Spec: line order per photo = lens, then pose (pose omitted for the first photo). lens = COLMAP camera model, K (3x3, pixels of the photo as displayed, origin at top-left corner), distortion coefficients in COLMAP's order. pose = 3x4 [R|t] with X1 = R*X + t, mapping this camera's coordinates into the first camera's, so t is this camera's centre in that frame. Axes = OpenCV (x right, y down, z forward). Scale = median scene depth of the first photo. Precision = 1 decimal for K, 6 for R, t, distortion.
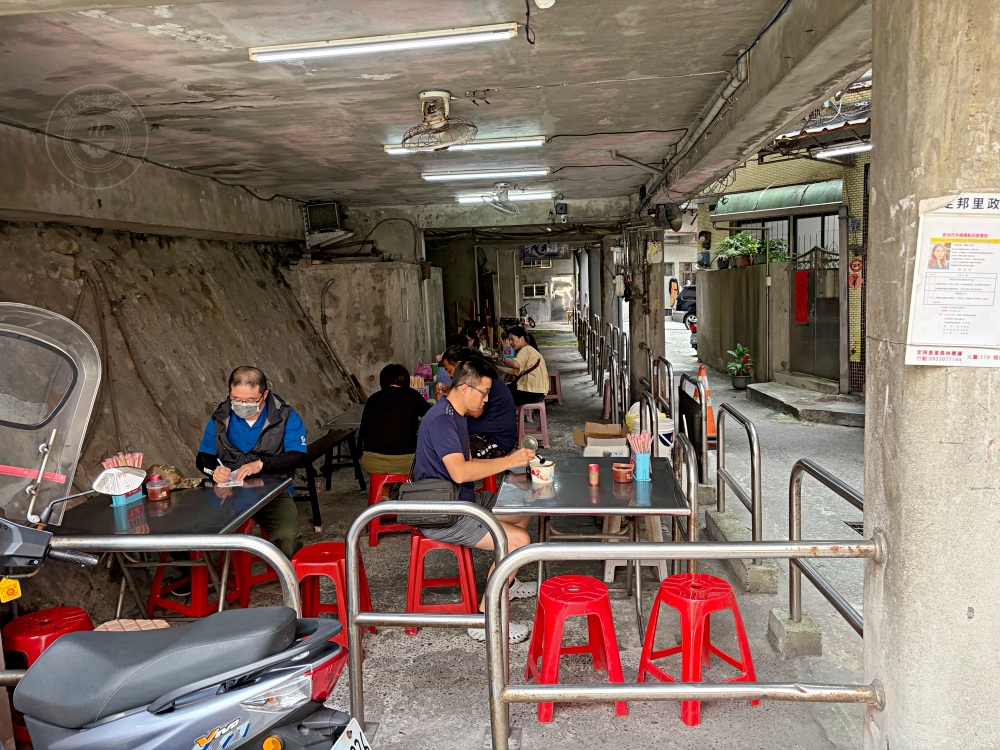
lens RADIAL K [[749.8, 0, 504.2], [0, 749.8, 375.0], [0, 0, 1]] dist [0.045948, -0.059027]
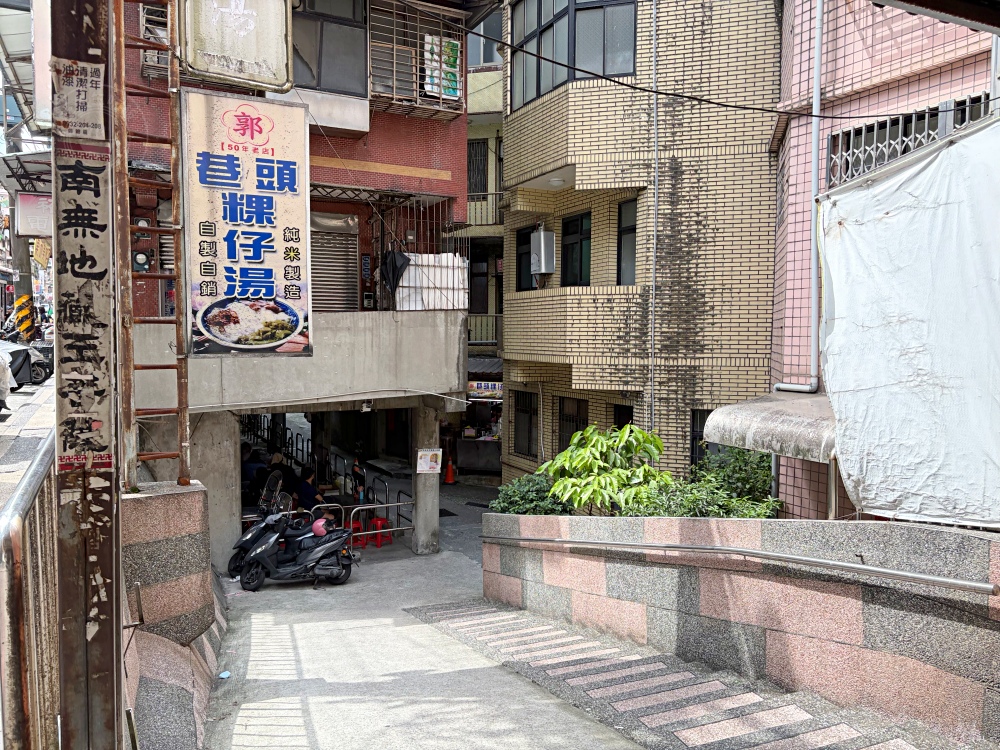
lens RADIAL K [[749.8, 0, 504.2], [0, 749.8, 375.0], [0, 0, 1]] dist [0.045948, -0.059027]
pose [[0.855867, 0.015545, 0.516963, -2.214157], [0.023452, 0.997354, -0.068817, -0.396654], [-0.516664, 0.071022, 0.853237, -5.033775]]
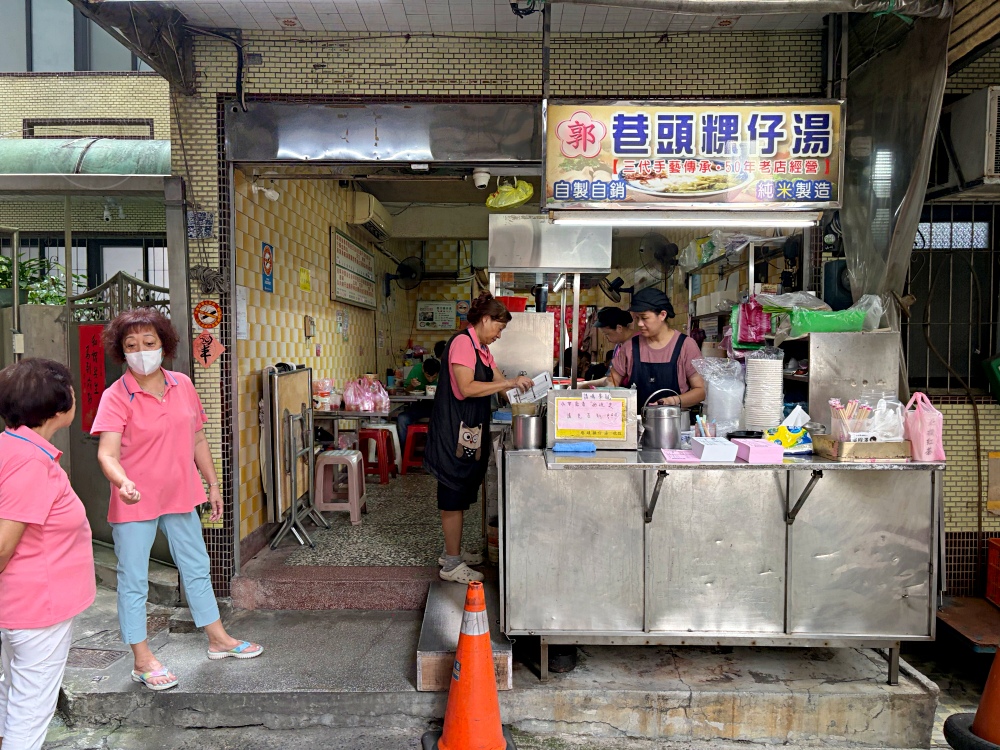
lens RADIAL K [[749.8, 0, 504.2], [0, 749.8, 375.0], [0, 0, 1]] dist [0.045948, -0.059027]
pose [[0.680006, 0.009535, 0.733144, 0.255144], [0.058724, 0.995995, -0.067421, -0.067962], [-0.730851, 0.088900, 0.676723, 0.565922]]
